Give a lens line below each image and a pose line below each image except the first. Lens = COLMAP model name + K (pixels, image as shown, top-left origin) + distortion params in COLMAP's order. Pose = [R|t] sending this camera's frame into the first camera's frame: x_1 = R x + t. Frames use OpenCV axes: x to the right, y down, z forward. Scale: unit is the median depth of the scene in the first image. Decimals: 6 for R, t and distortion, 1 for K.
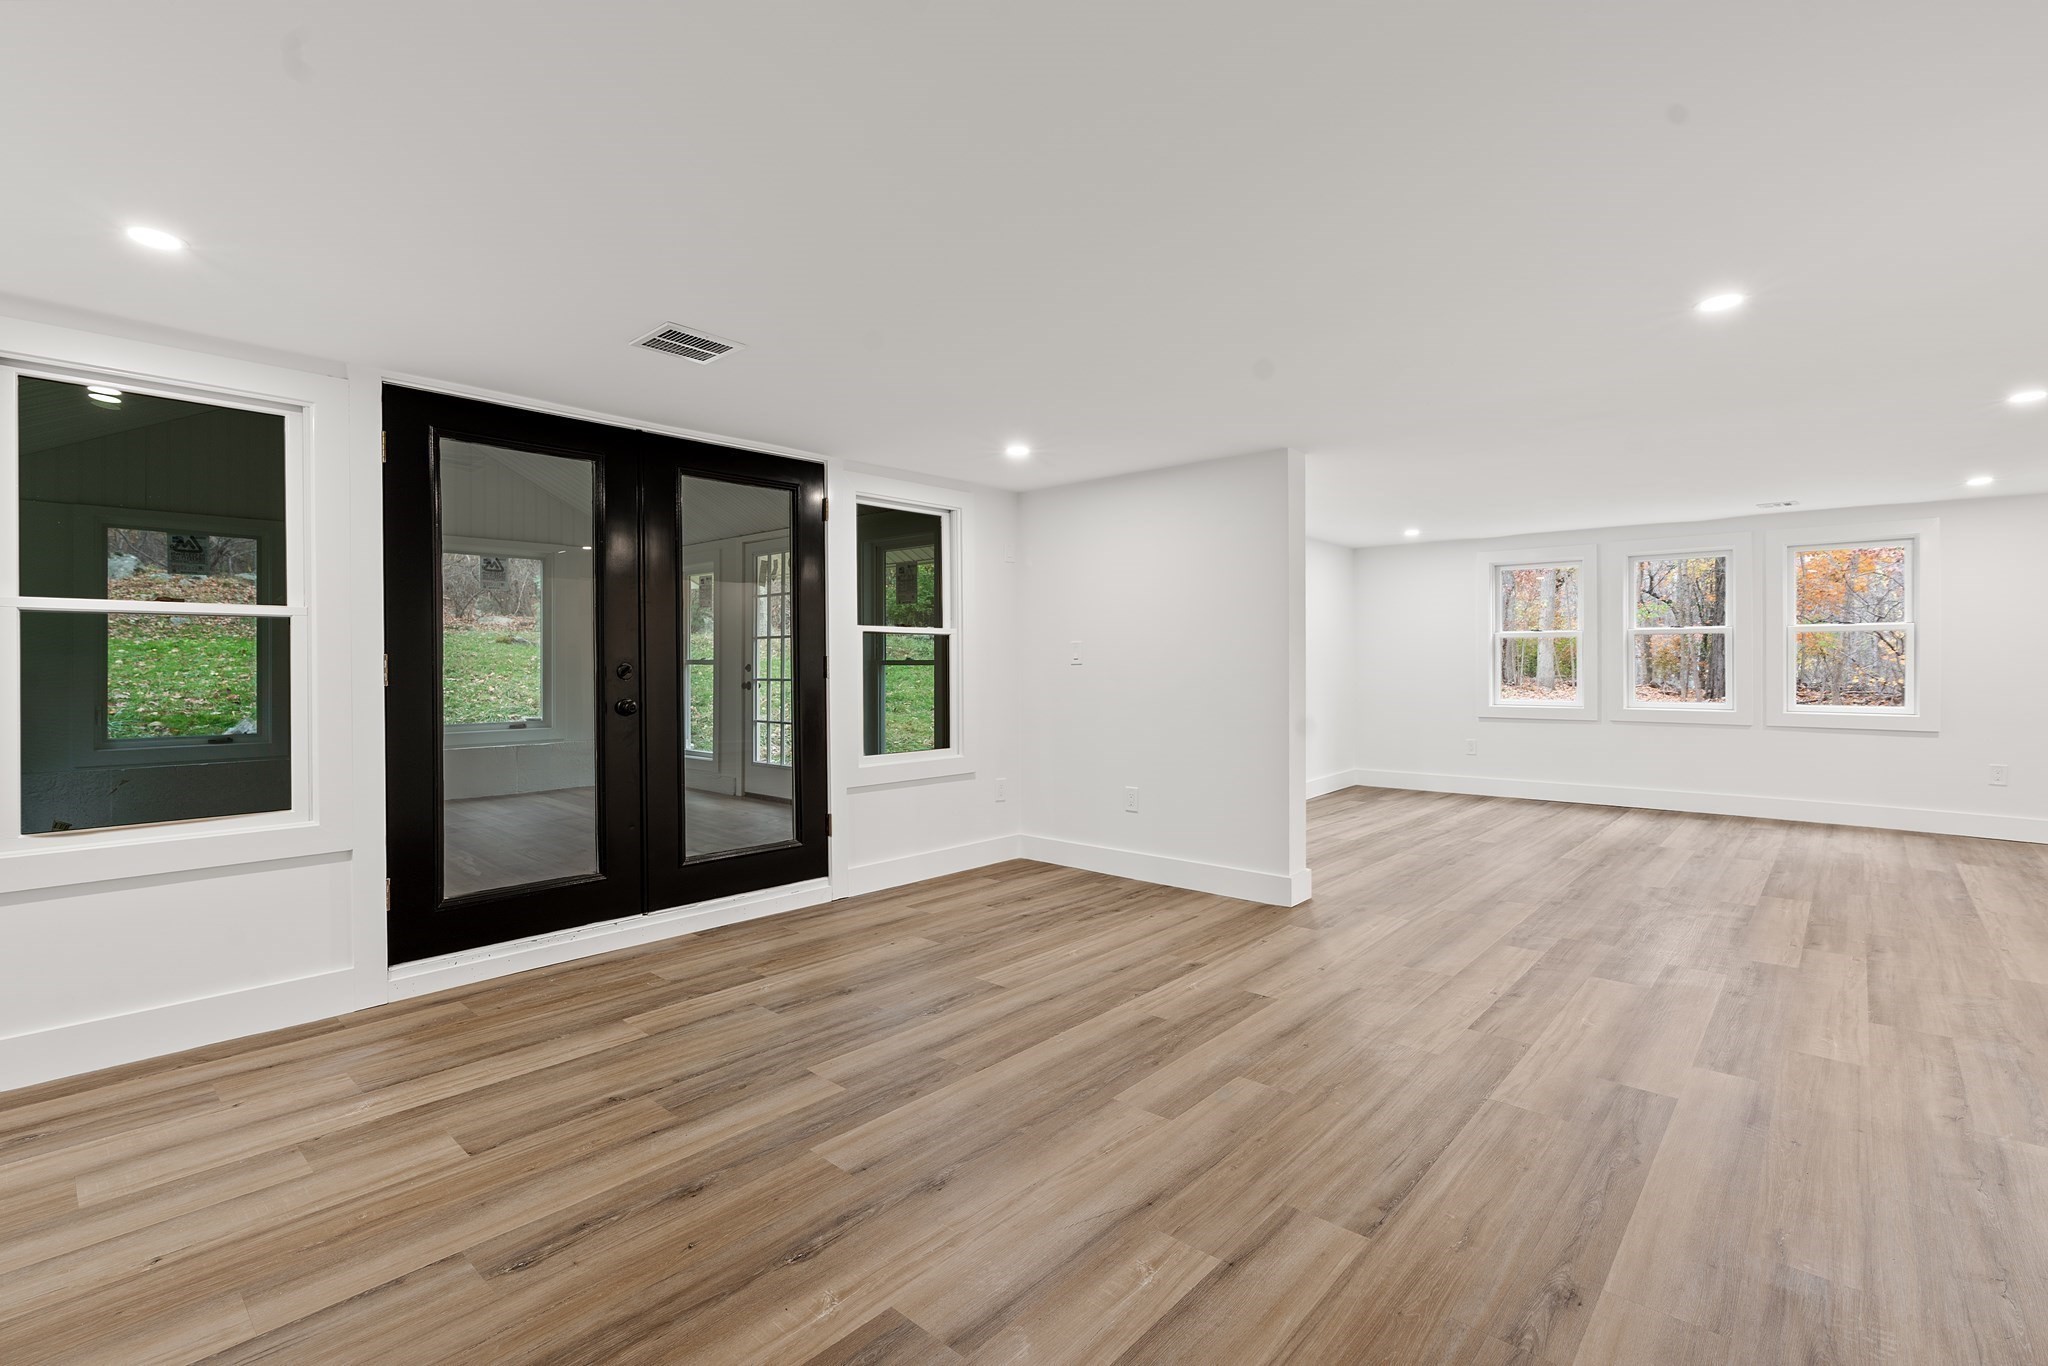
lens RADIAL K [[916.0, 0, 1018.3], [0, 916.0, 651.2], [0, 0, 1]] dist [-0.009136, 0.002109]
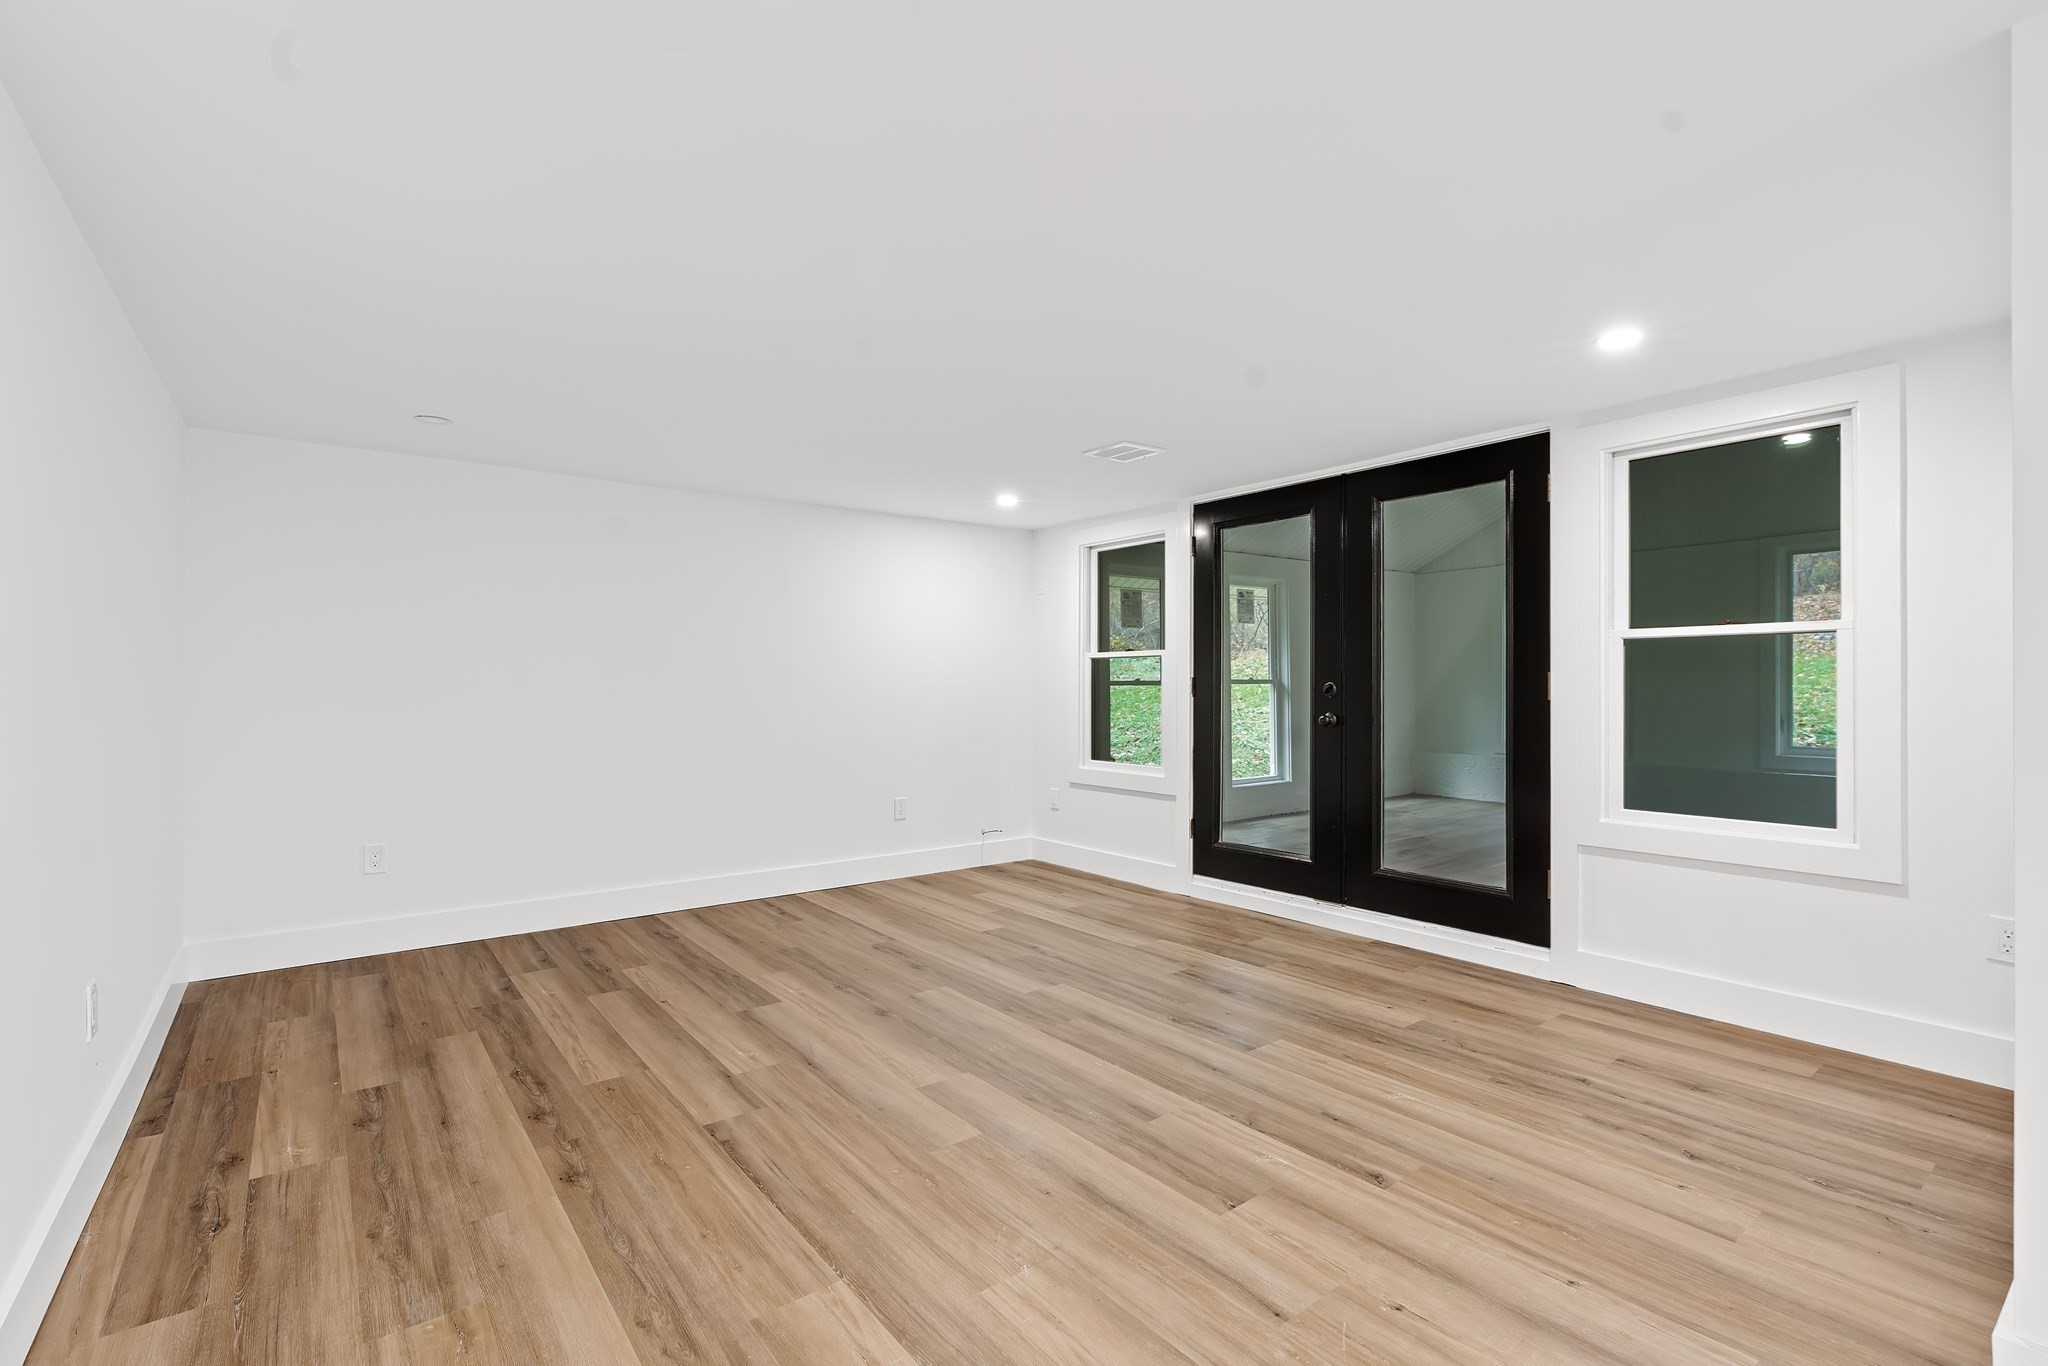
lens RADIAL K [[926.5, 0, 1024.0], [0, 926.5, 683.0], [0, 0, 1]] dist [-0.011254, 0.000944]
pose [[-0.167534, 0.002567, -0.985863, 0.927587], [0.020860, 0.999782, -0.000942, 0.008879], [0.985646, -0.020723, -0.167551, 0.969935]]
